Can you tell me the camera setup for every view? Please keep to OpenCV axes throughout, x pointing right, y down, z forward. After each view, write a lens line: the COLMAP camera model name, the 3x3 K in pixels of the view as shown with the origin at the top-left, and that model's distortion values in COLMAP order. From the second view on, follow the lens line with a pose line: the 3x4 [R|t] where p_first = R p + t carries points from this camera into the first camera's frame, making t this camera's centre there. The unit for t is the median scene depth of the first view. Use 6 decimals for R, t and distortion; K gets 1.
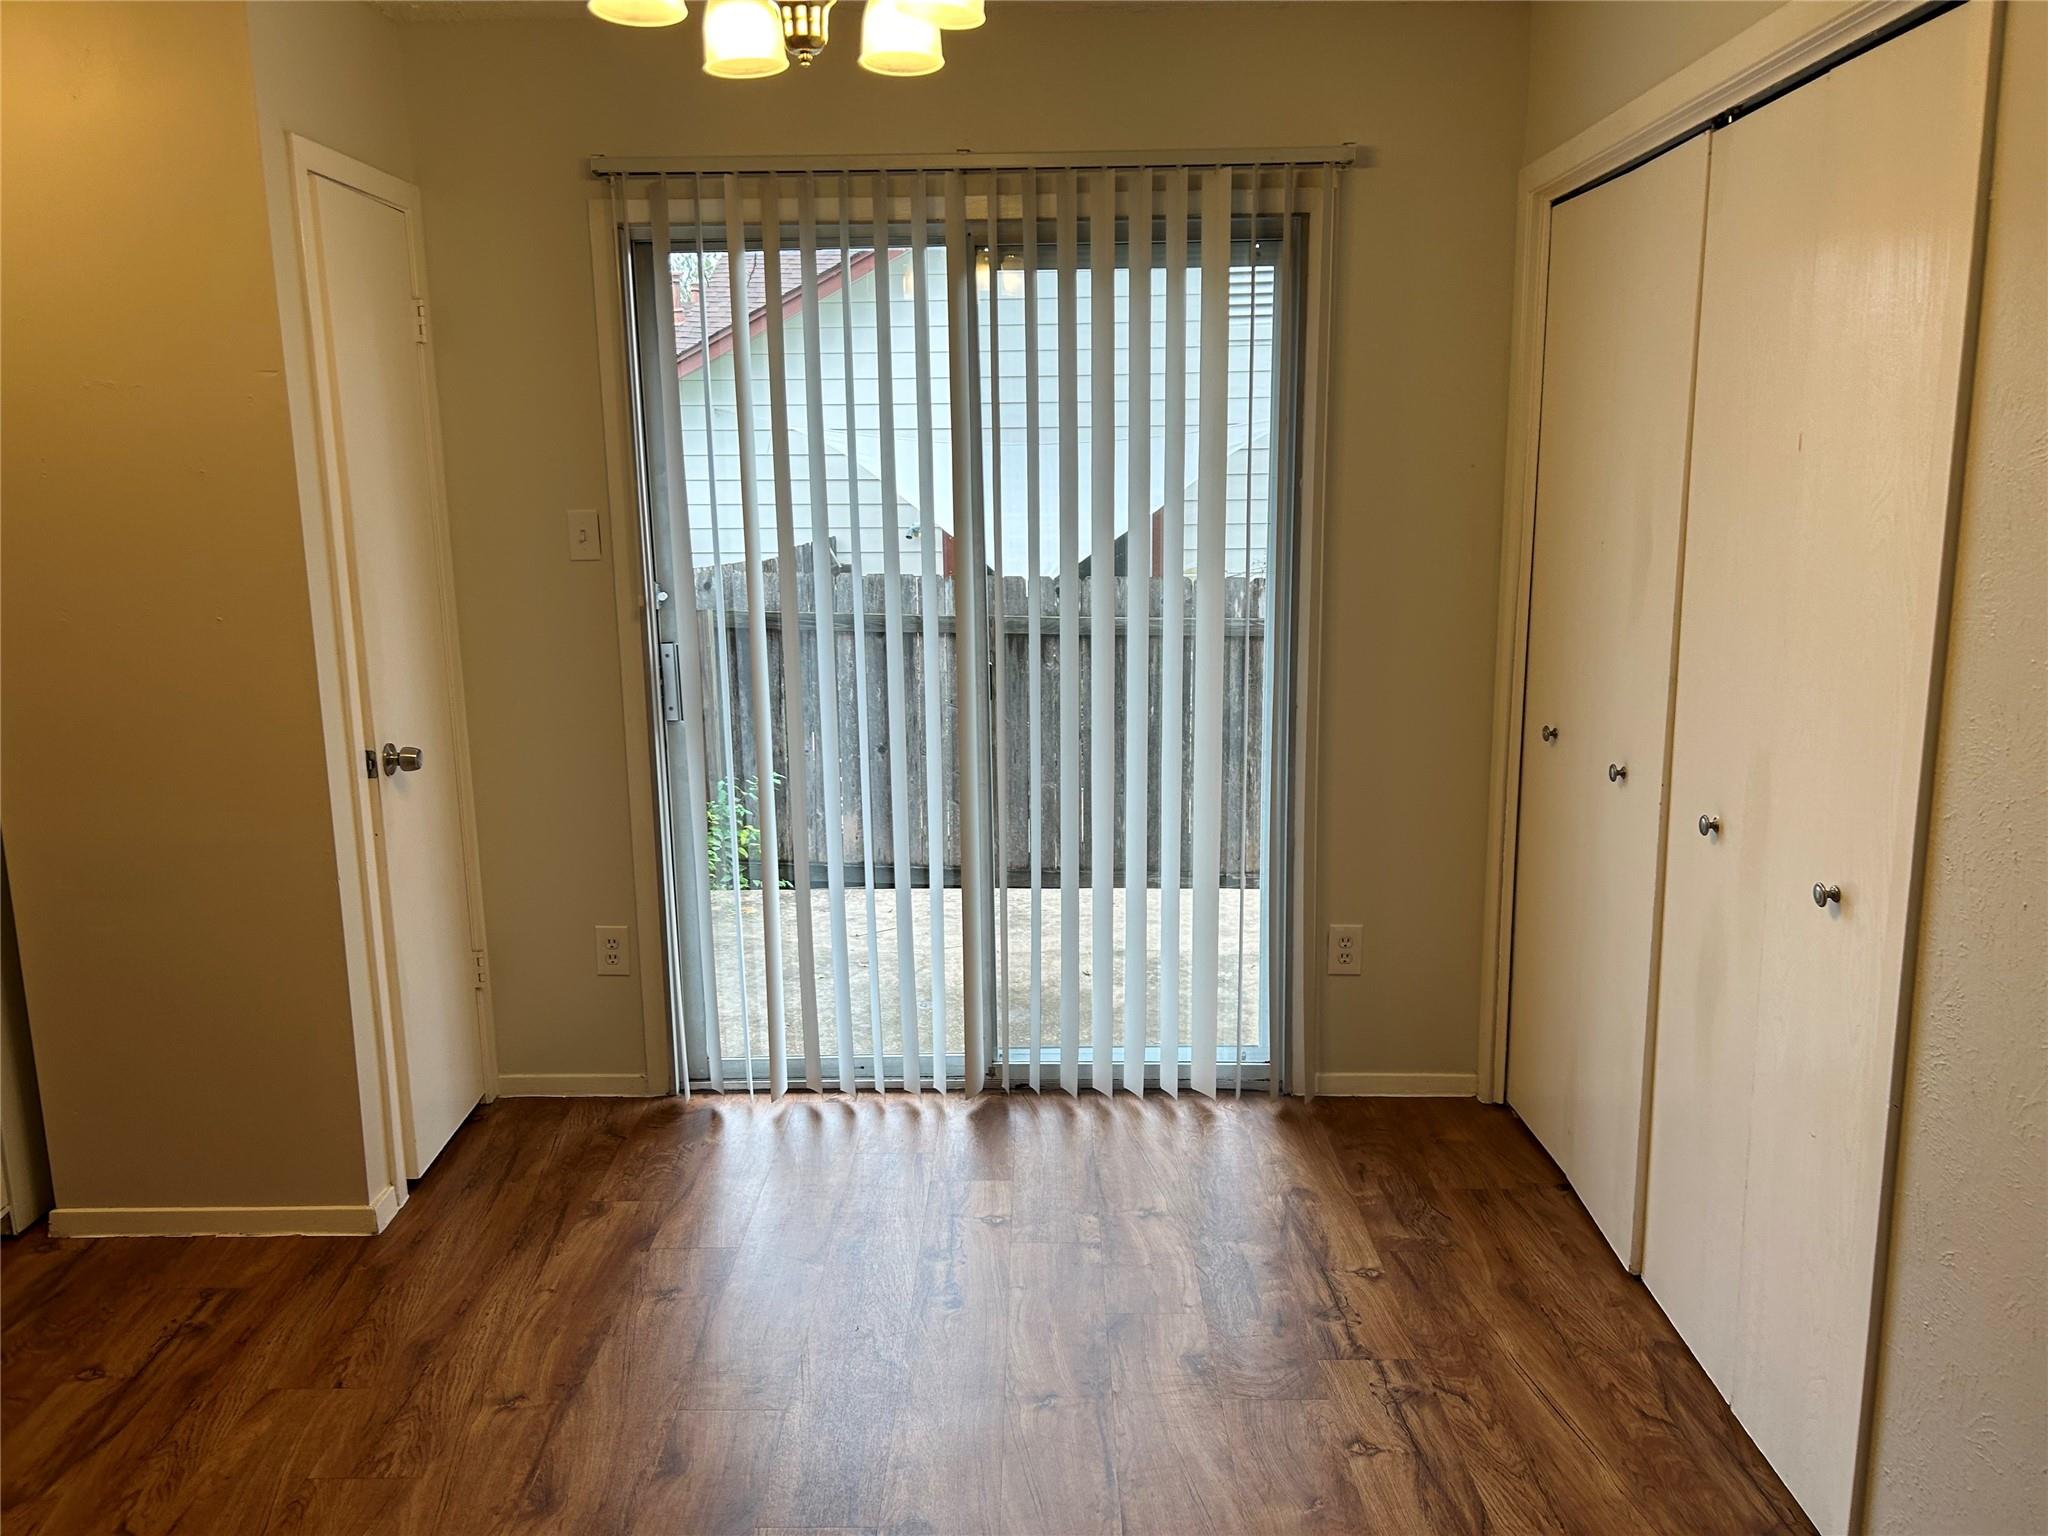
lens RADIAL K [[1519.3, 0, 1015.2], [0, 1519.3, 765.3], [0, 0, 1]] dist [0.109418, -0.100382]
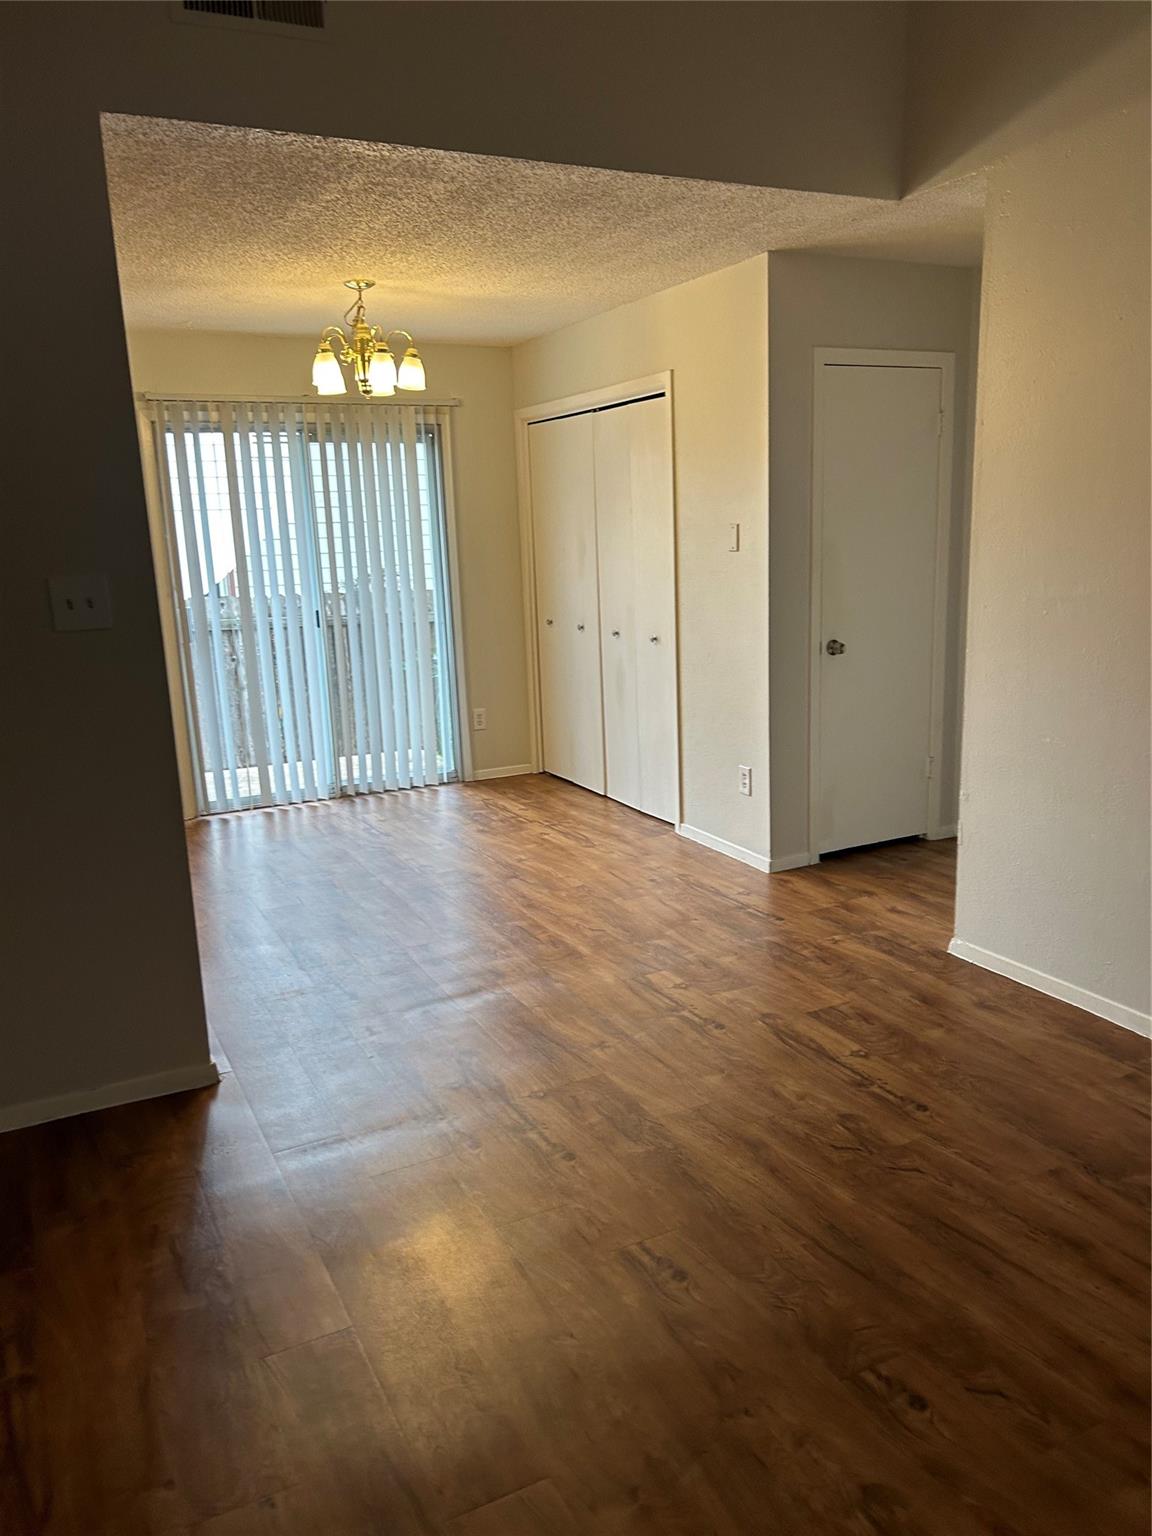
lens RADIAL K [[1139.5, 0, 576.0], [0, 1139.5, 768.0], [0, 0, 1]] dist [0.109418, -0.100382]
pose [[0.881505, -0.111776, 0.458754, -0.599724], [0.114691, 0.993166, 0.021606, 0.210458], [-0.458034, 0.033569, 0.888301, -0.848462]]
